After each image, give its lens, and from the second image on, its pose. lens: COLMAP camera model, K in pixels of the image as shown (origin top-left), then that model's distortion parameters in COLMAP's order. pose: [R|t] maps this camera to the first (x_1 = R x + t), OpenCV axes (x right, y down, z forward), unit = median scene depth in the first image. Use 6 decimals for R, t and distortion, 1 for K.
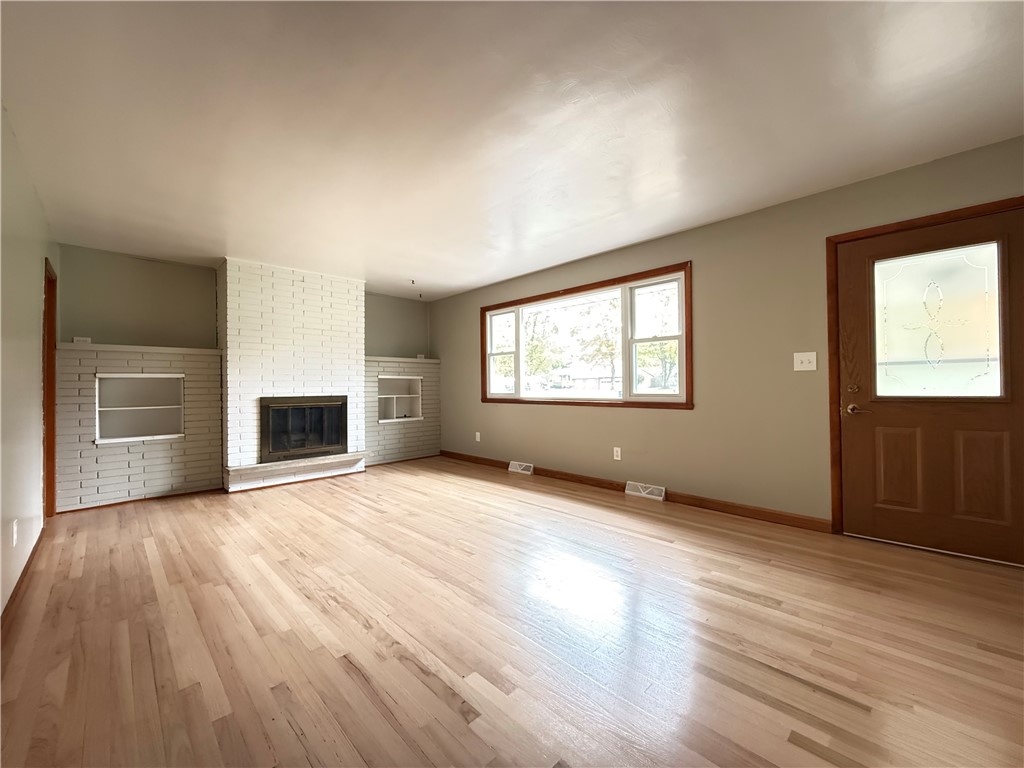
lens RADIAL K [[409.1, 0, 513.8], [0, 409.1, 387.1], [0, 0, 1]] dist [-0.000421, 0.000045]
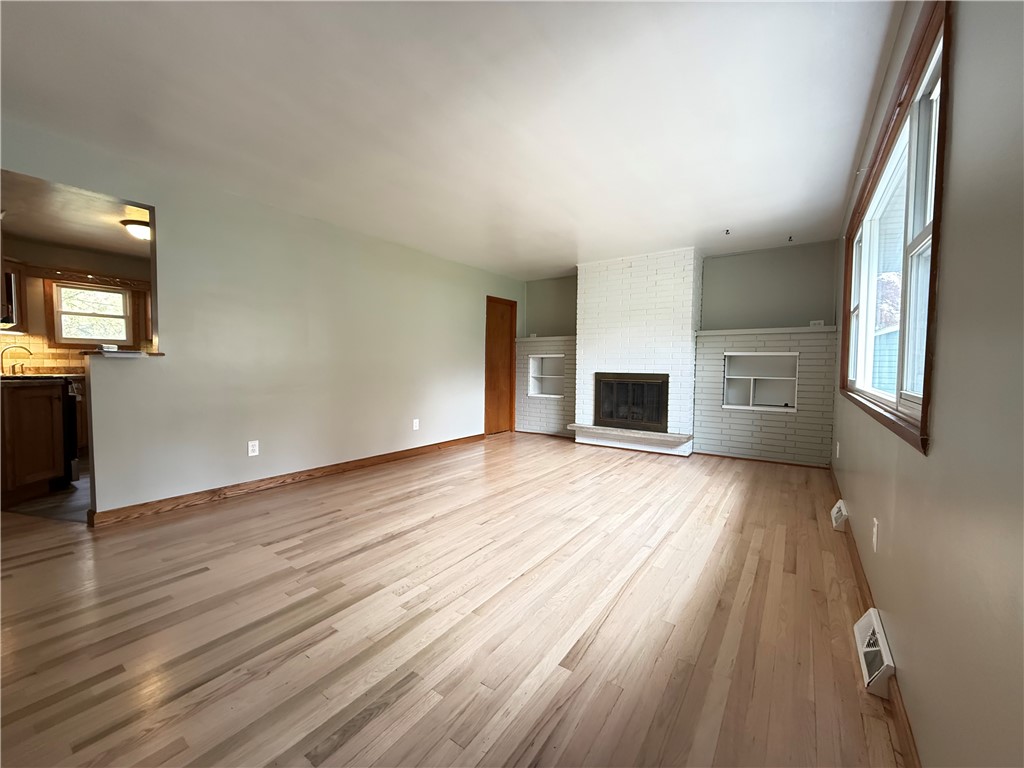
lens RADIAL K [[409.1, 0, 512.0], [0, 409.1, 388.3], [0, 0, 1]] dist [-0.000421, 0.000045]
pose [[0.170539, 0.068955, -0.982935, 0.597629], [-0.010504, 0.997619, 0.068163, -0.009355], [0.985295, -0.001300, 0.170857, 0.579215]]
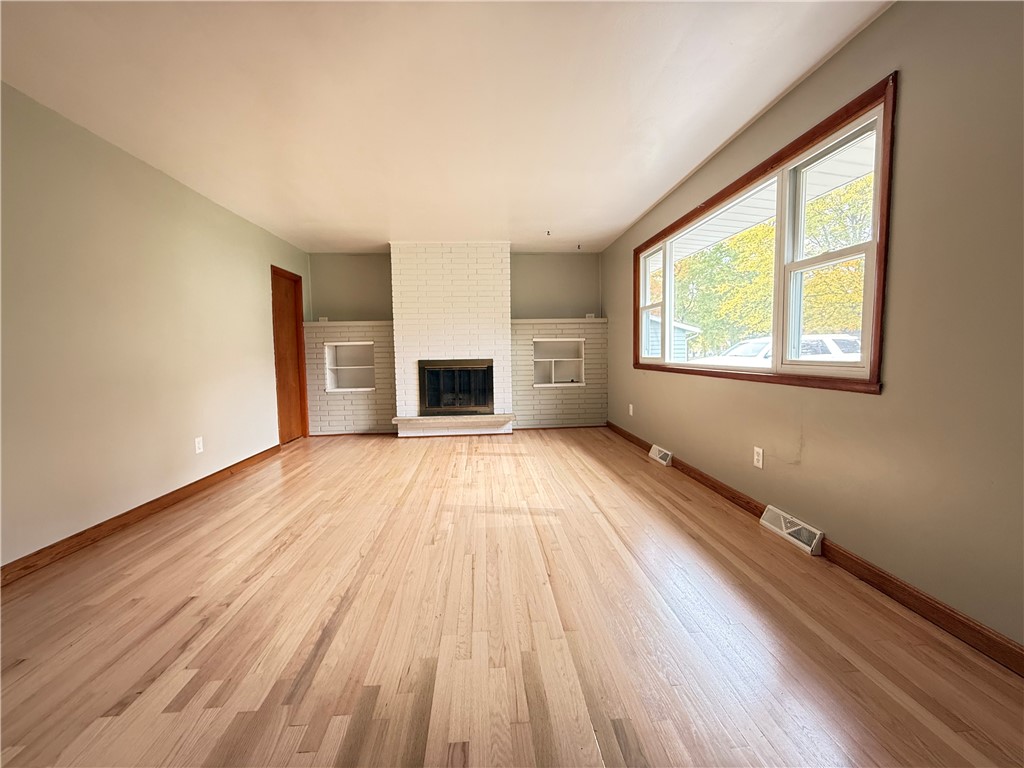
lens RADIAL K [[409.1, 0, 512.5], [0, 409.1, 387.0], [0, 0, 1]] dist [-0.000421, 0.000045]
pose [[0.759018, 0.051541, -0.649027, 0.373896], [0.008645, 0.995976, 0.089204, -0.000944], [0.651013, -0.073319, 0.755518, 0.306920]]
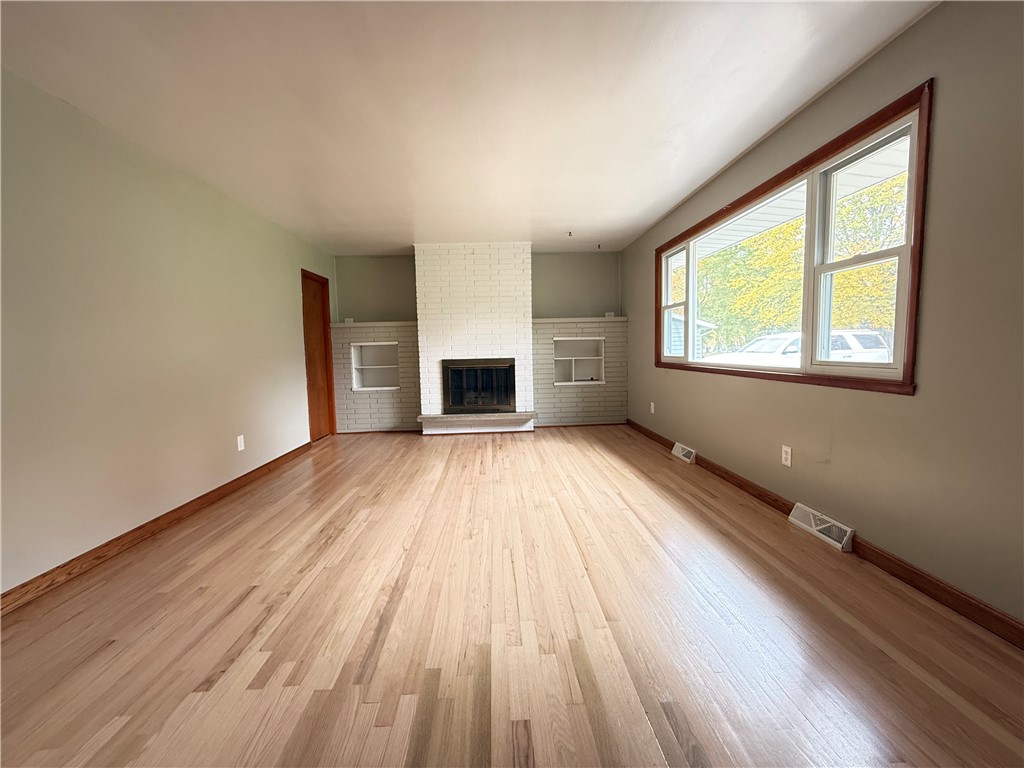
lens RADIAL K [[409.1, 0, 512.3], [0, 409.1, 386.6], [0, 0, 1]] dist [-0.000421, 0.000045]
pose [[0.741022, 0.054085, -0.669299, 0.362466], [0.014835, 0.995189, 0.096844, -0.010019], [0.671317, -0.081693, 0.736654, 0.269358]]
